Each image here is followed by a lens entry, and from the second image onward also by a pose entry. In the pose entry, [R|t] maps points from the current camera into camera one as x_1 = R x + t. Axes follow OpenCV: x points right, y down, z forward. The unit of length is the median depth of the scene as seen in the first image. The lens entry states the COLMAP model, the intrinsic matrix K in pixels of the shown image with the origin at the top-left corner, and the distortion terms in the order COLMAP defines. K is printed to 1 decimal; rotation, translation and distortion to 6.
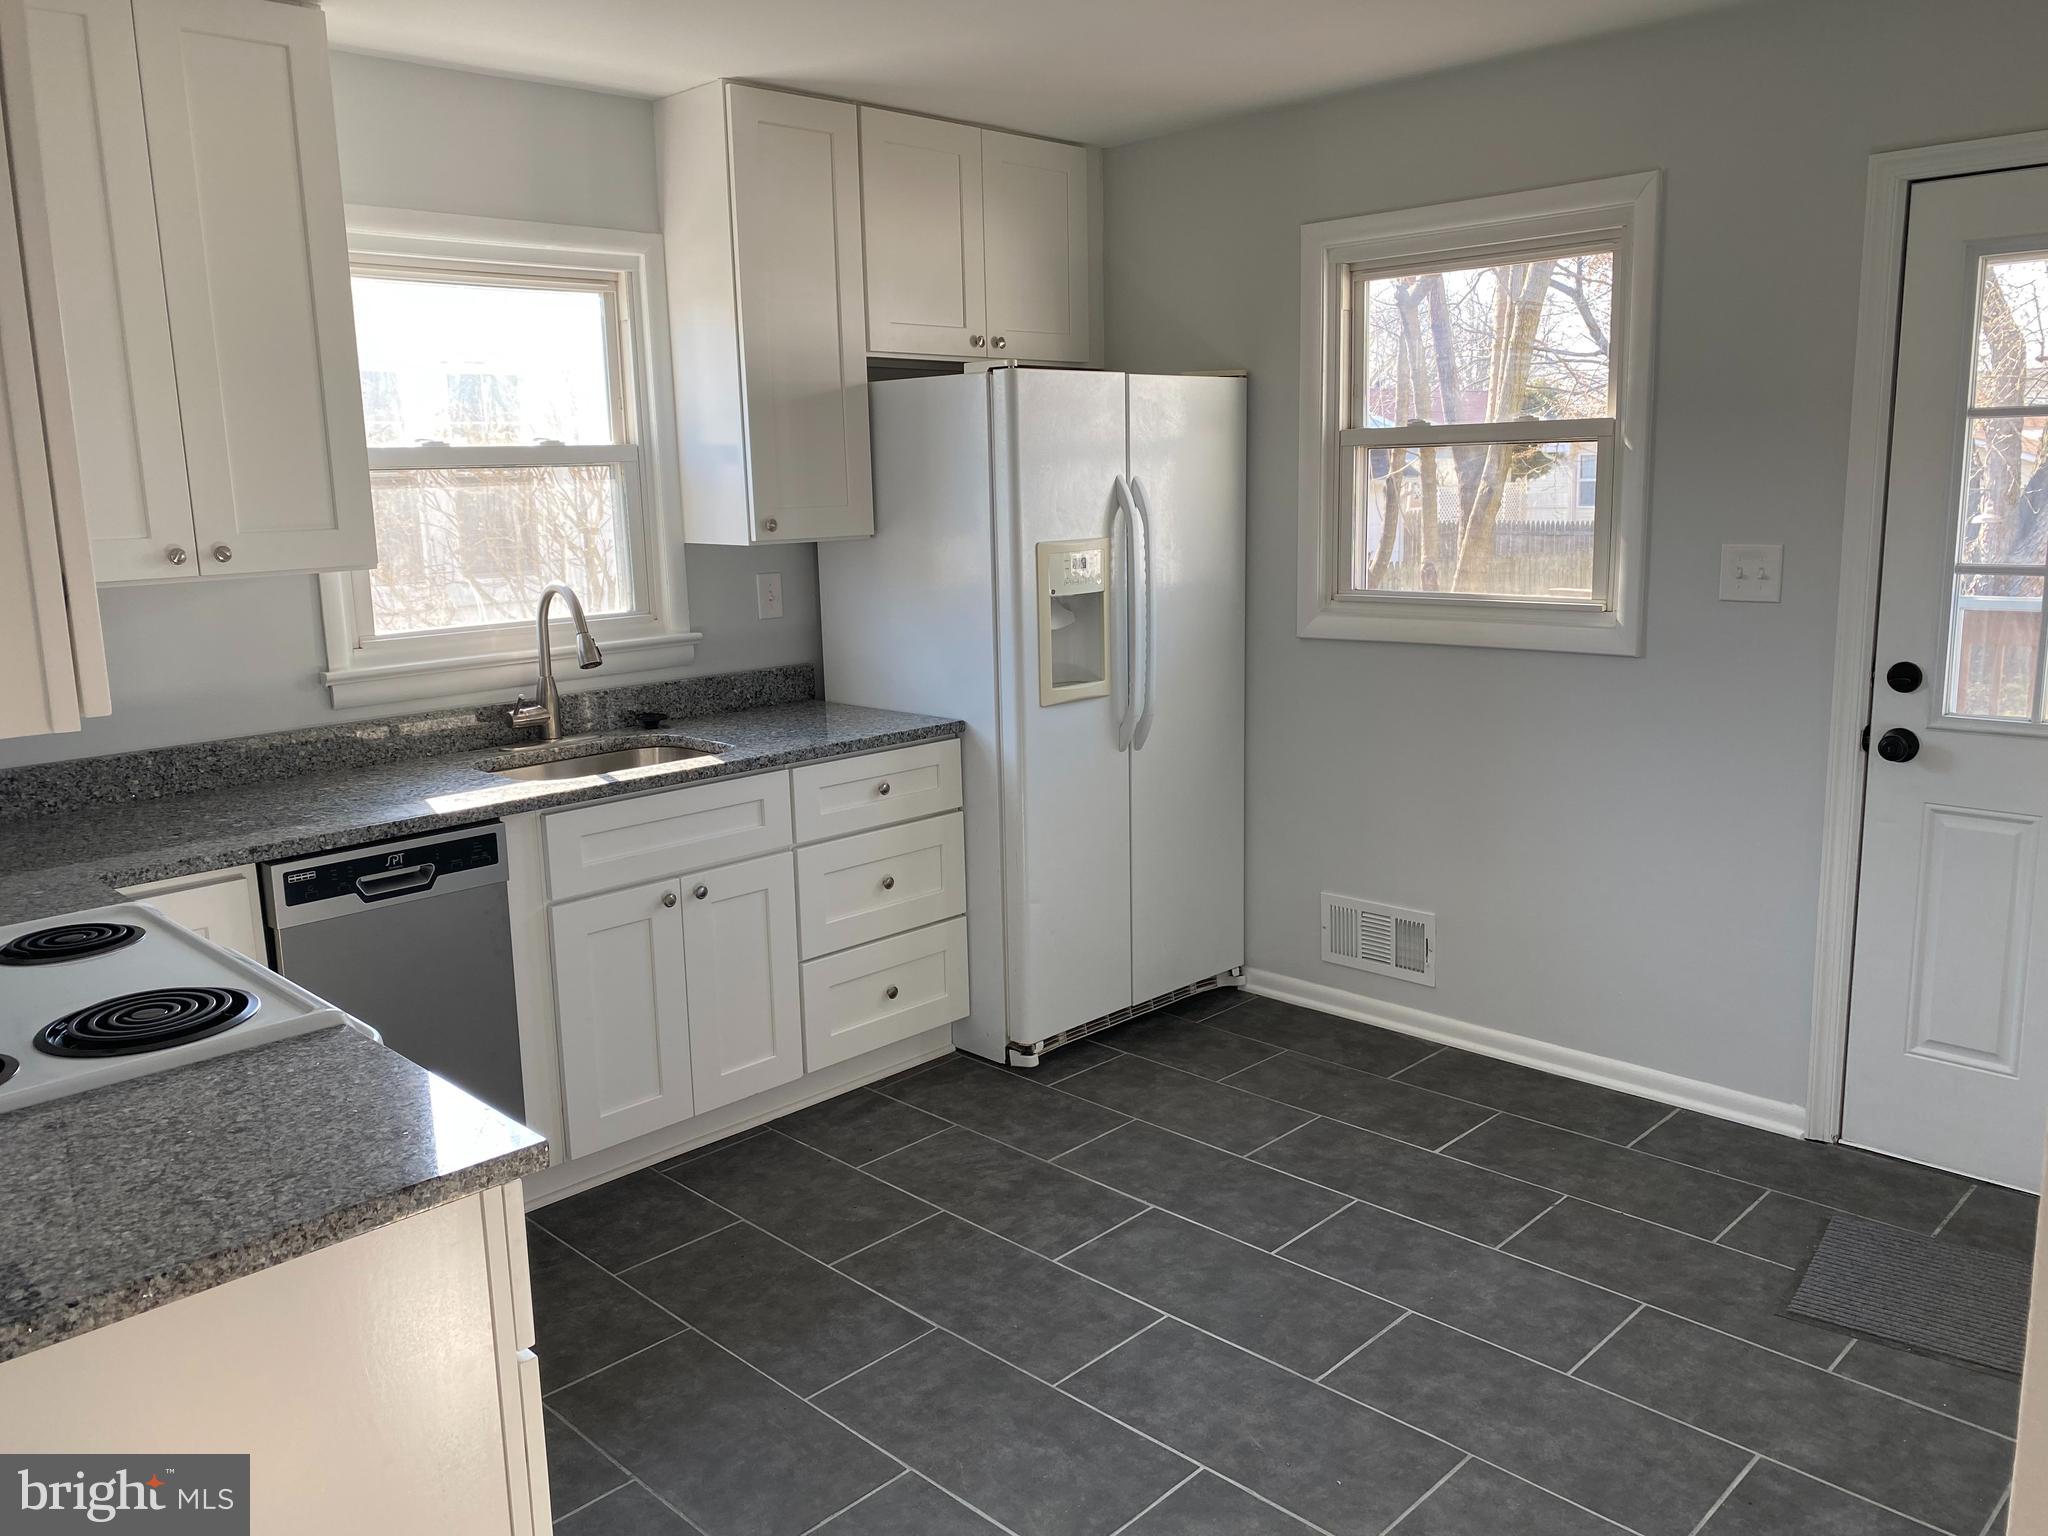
lens RADIAL K [[1563.0, 0, 1012.9], [0, 1563.0, 762.3], [0, 0, 1]] dist [0.000507, -0.005634]
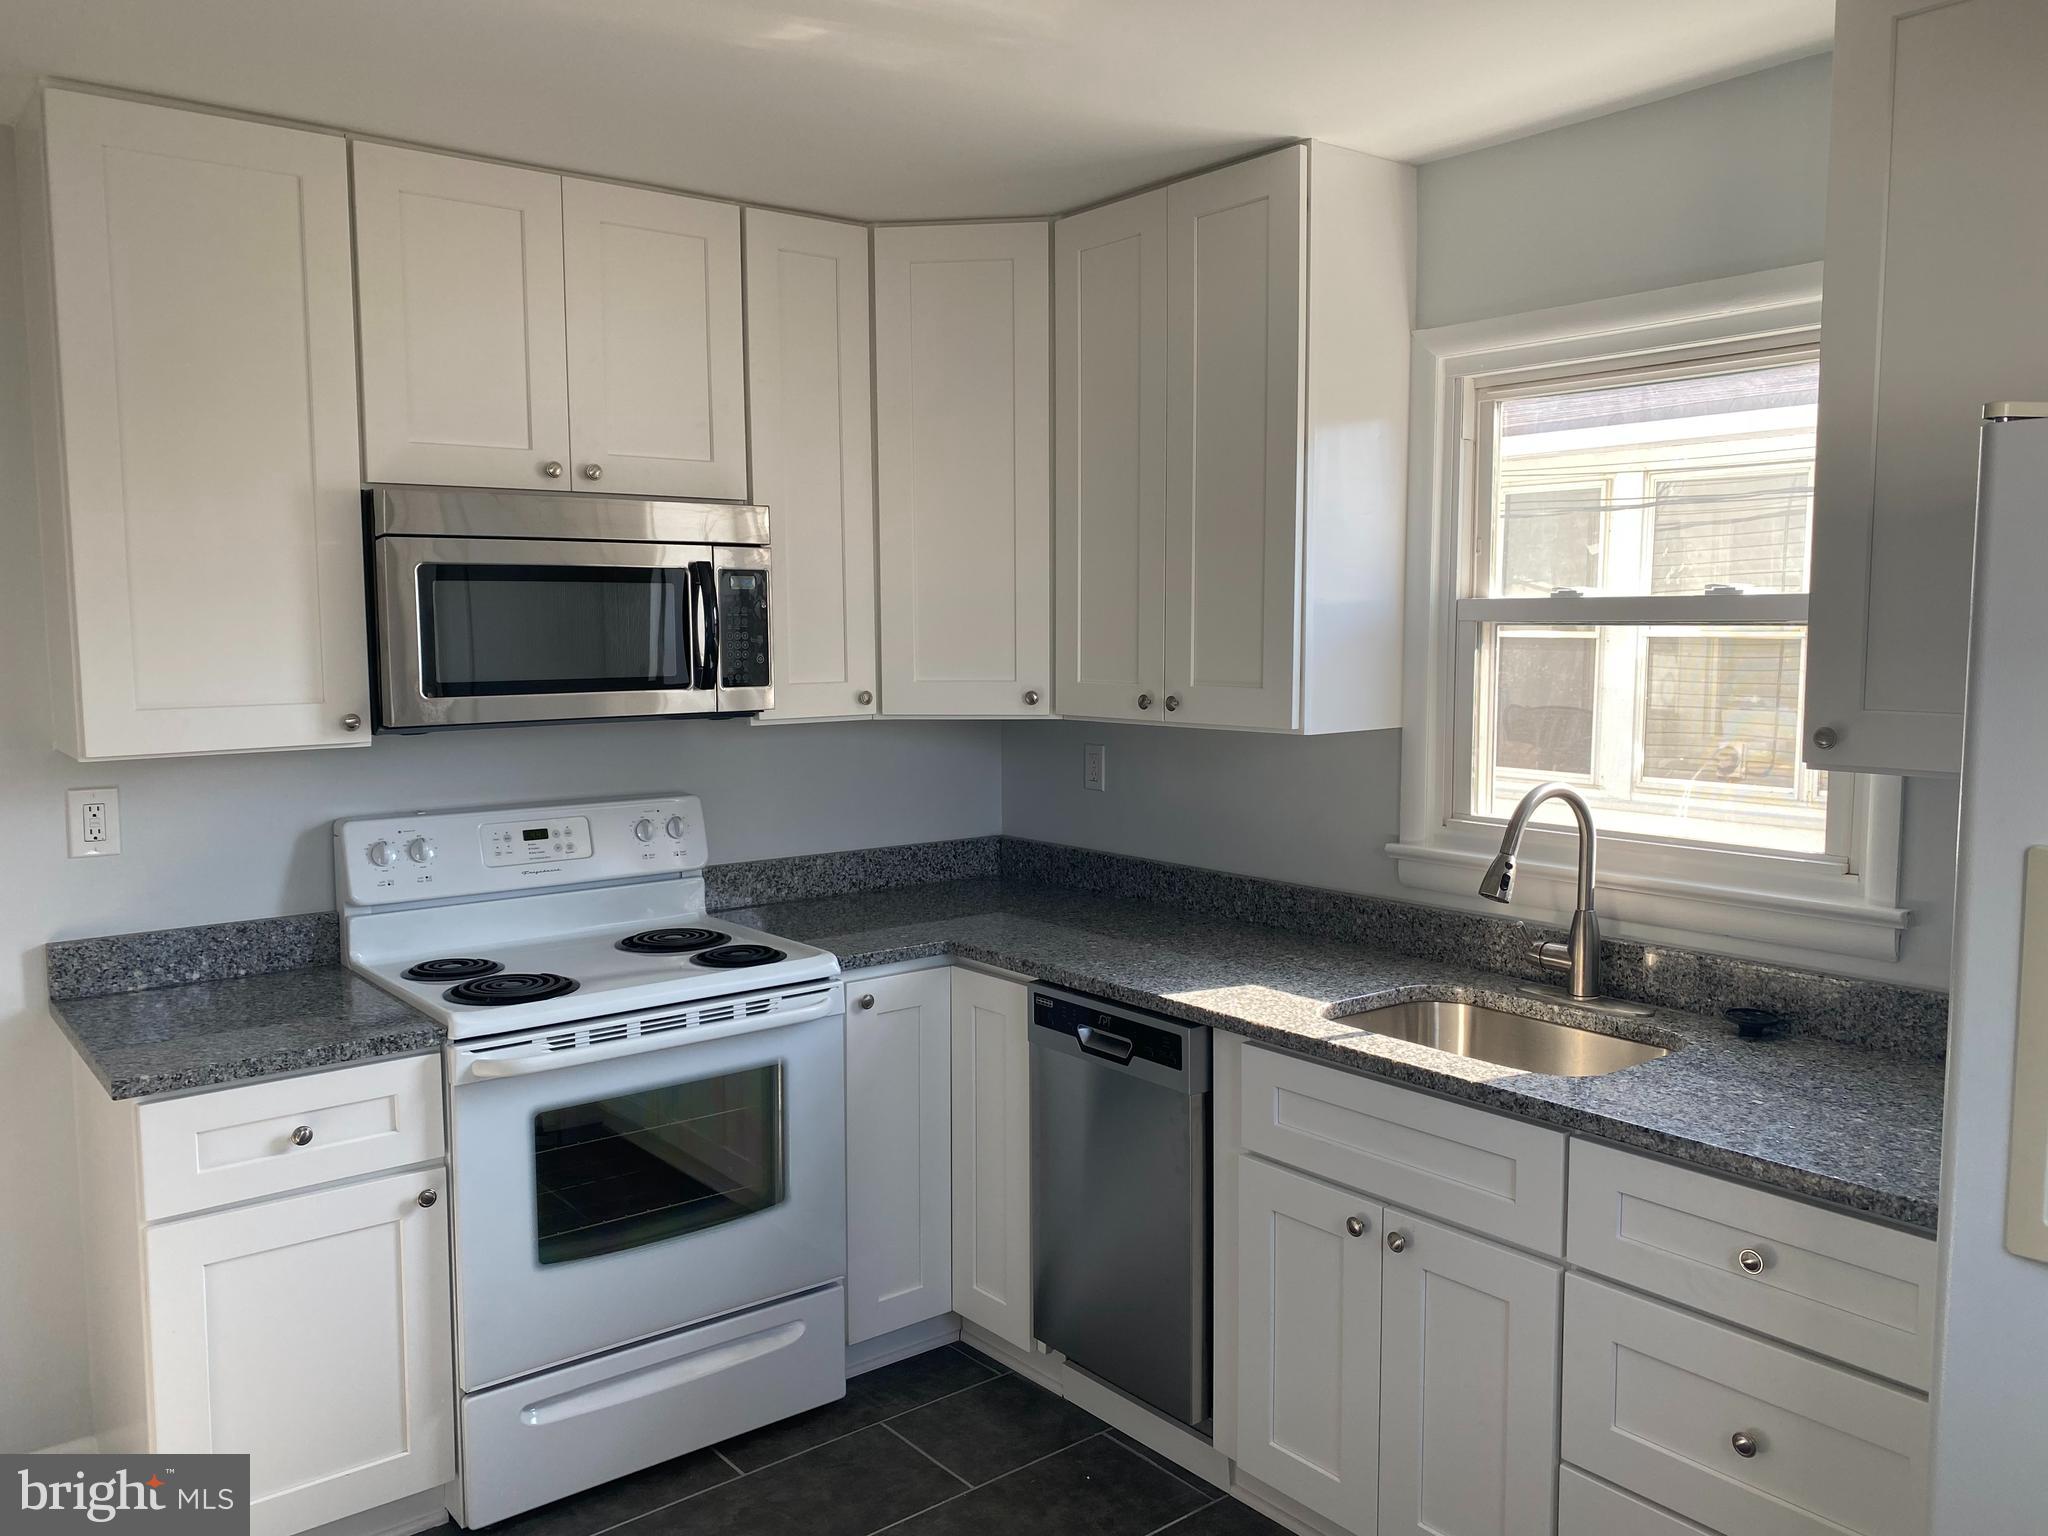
lens RADIAL K [[1563.0, 0, 1012.9], [0, 1563.0, 762.3], [0, 0, 1]] dist [0.000507, -0.005634]
pose [[-0.127713, 0.116722, -0.984919, 0.523765], [-0.174648, 0.974887, 0.138180, -0.207042], [0.976313, 0.189662, -0.104120, 0.943544]]
